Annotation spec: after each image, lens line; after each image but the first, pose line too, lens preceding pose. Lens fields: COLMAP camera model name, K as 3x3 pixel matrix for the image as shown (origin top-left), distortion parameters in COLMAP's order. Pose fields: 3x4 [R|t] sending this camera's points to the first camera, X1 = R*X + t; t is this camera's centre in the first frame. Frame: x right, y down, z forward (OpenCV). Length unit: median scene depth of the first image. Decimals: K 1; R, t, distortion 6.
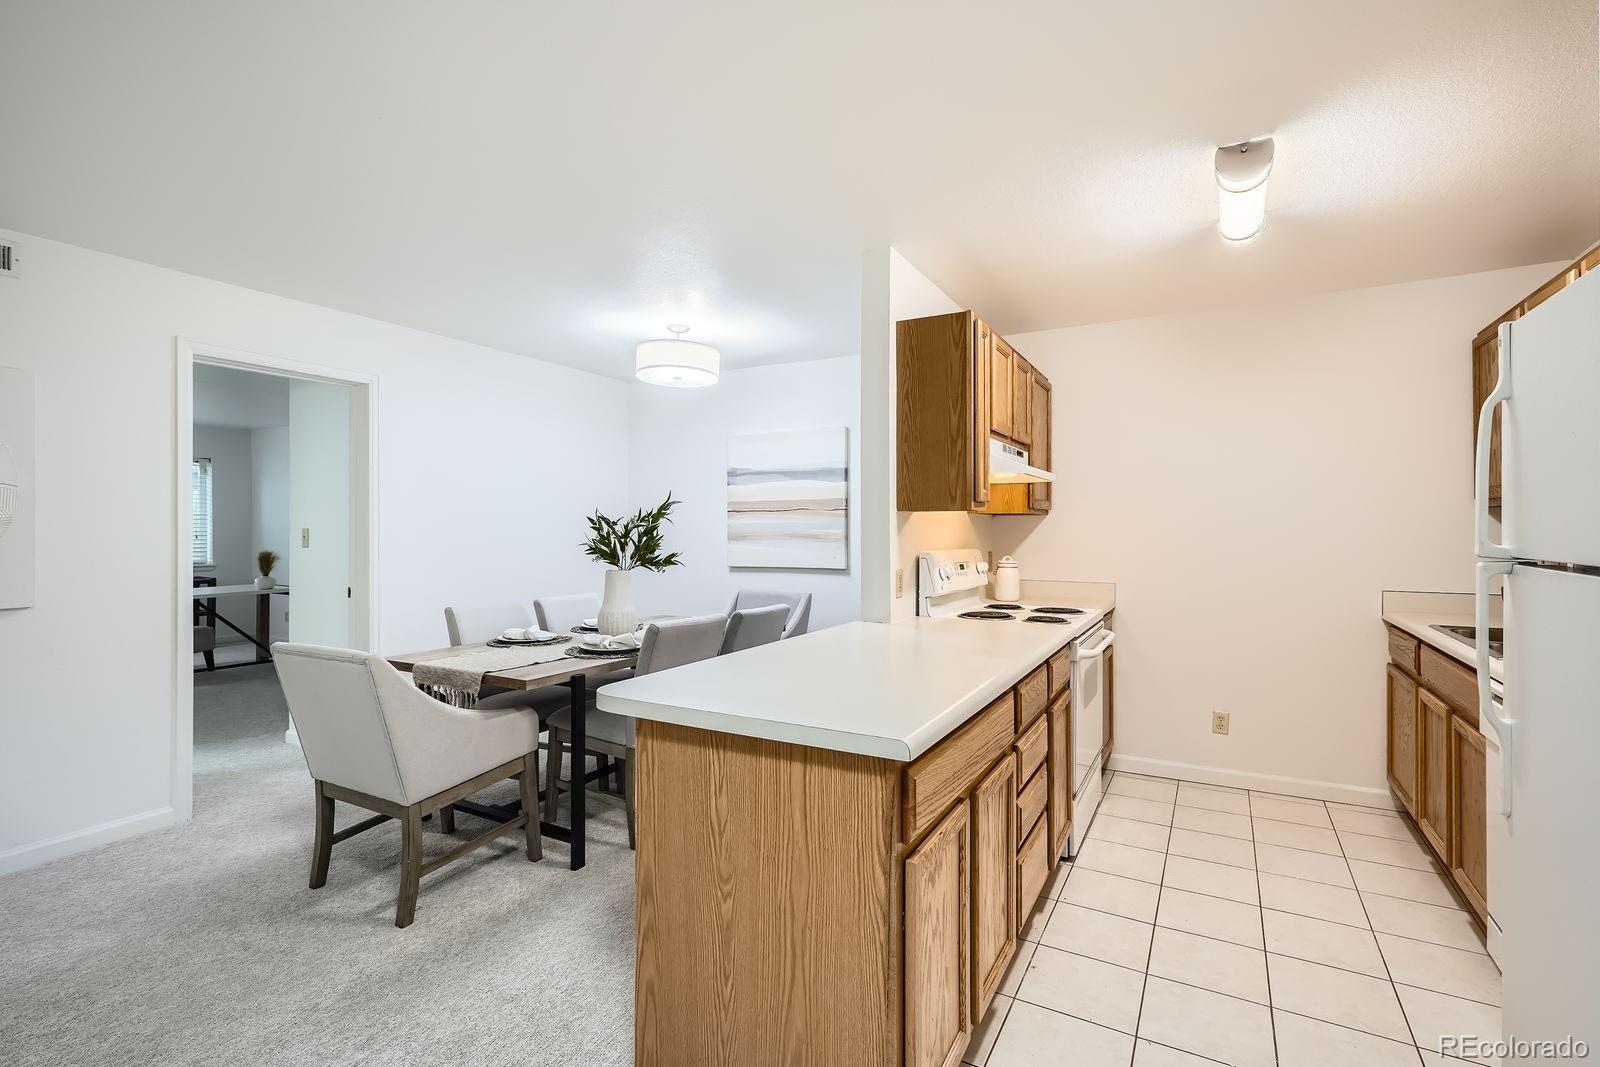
lens RADIAL K [[734.8, 0, 803.8], [0, 734.8, 529.5], [0, 0, 1]] dist [0.000123, -0.000448]
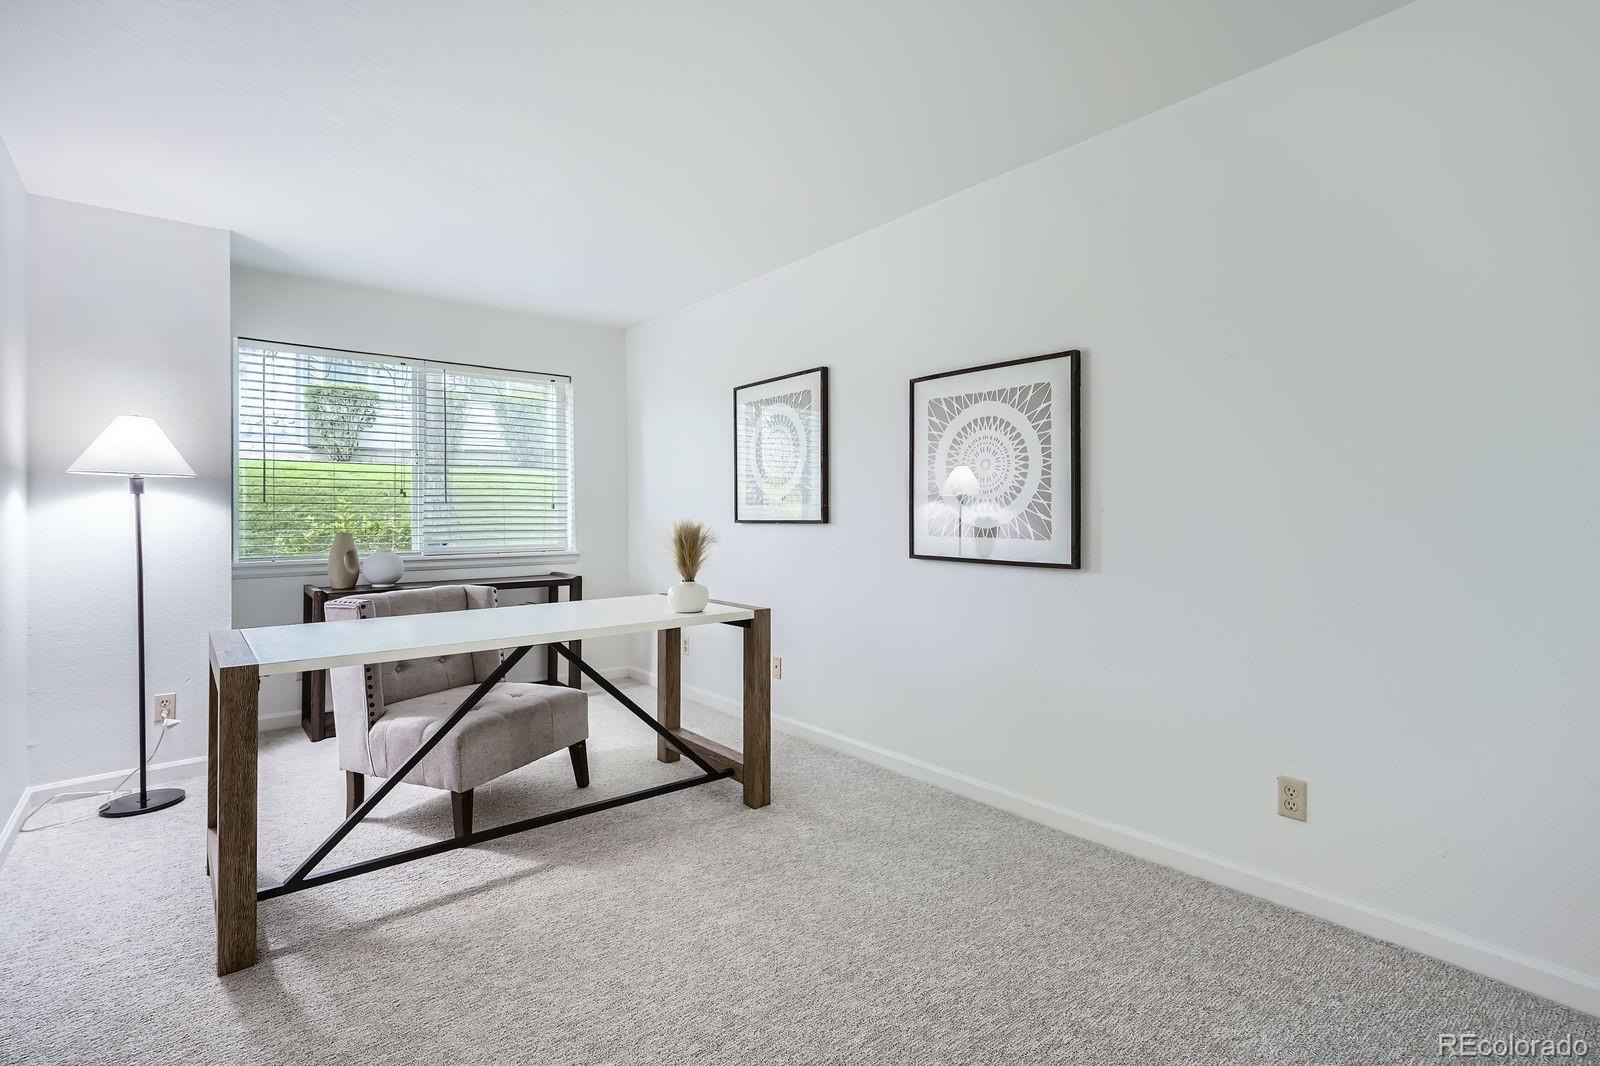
lens RADIAL K [[734.8, 0, 803.8], [0, 734.8, 529.0], [0, 0, 1]] dist [0.000123, -0.000448]
pose [[0.931269, -0.001131, -0.364330, -0.517266], [0.006013, 0.999907, 0.012265, 0.029520], [0.364283, -0.013612, 0.931189, 0.638688]]
